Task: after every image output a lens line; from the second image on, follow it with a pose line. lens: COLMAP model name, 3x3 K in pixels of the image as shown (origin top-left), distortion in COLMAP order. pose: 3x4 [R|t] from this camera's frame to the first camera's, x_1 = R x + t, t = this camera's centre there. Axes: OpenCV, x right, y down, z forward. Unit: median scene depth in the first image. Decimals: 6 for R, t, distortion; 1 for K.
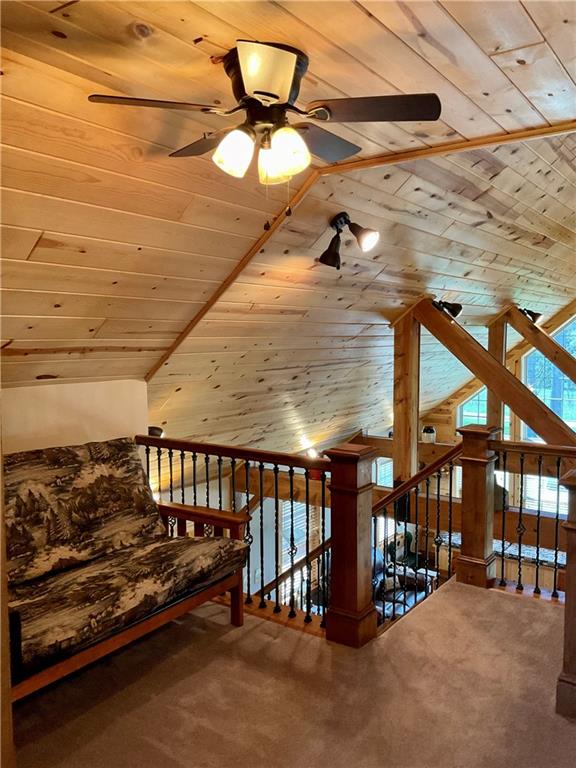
lens RADIAL K [[631.8, 0, 285.4], [0, 631.8, 387.4], [0, 0, 1]] dist [0.093145, -0.182521]
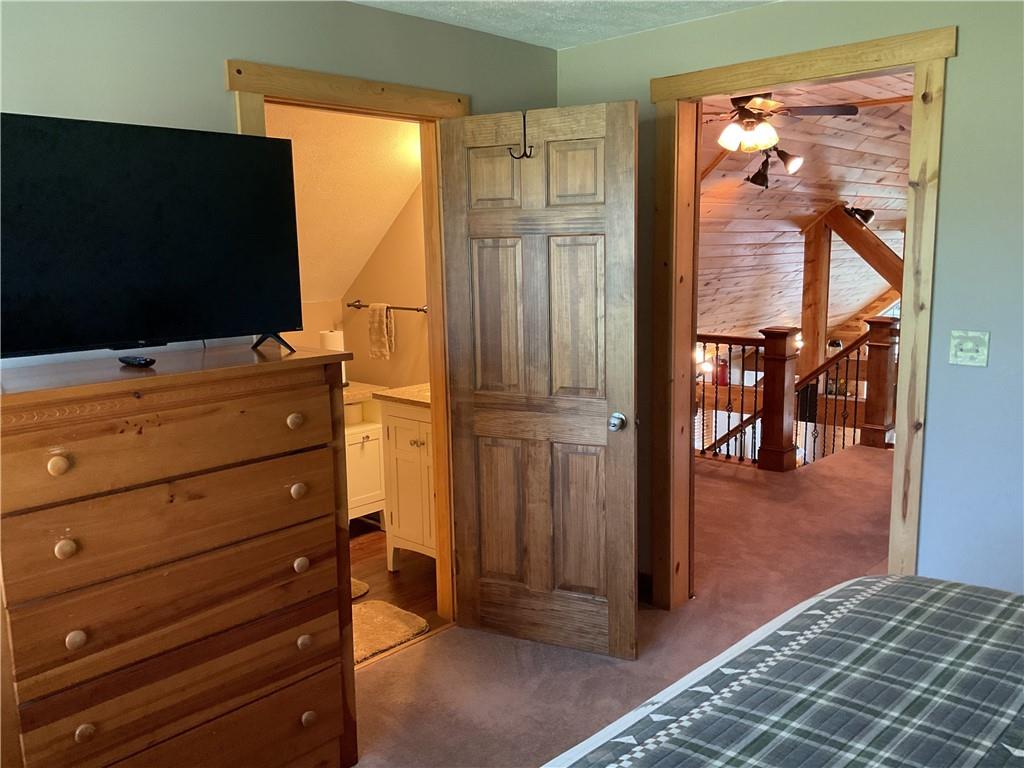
lens RADIAL K [[842.5, 0, 519.3], [0, 842.5, 382.8], [0, 0, 1]] dist [0.093145, -0.182521]
pose [[0.992004, 0.006039, -0.126062, -0.138659], [0.003936, 0.996888, 0.078732, 0.043527], [0.126146, -0.078598, 0.988893, -0.545597]]
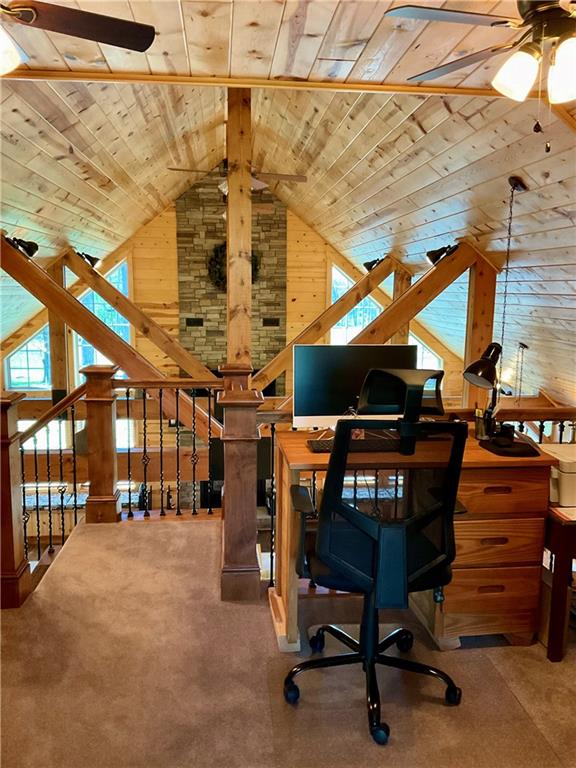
lens RADIAL K [[671.0, 0, 288.0], [0, 671.0, 384.0], [0, 0, 1]] dist [0.093871, -0.174363]
pose [[0.755079, -0.083309, 0.650320, -0.129931], [0.041659, 0.995986, 0.079220, 0.013482], [-0.654309, -0.032725, 0.755519, 0.003169]]
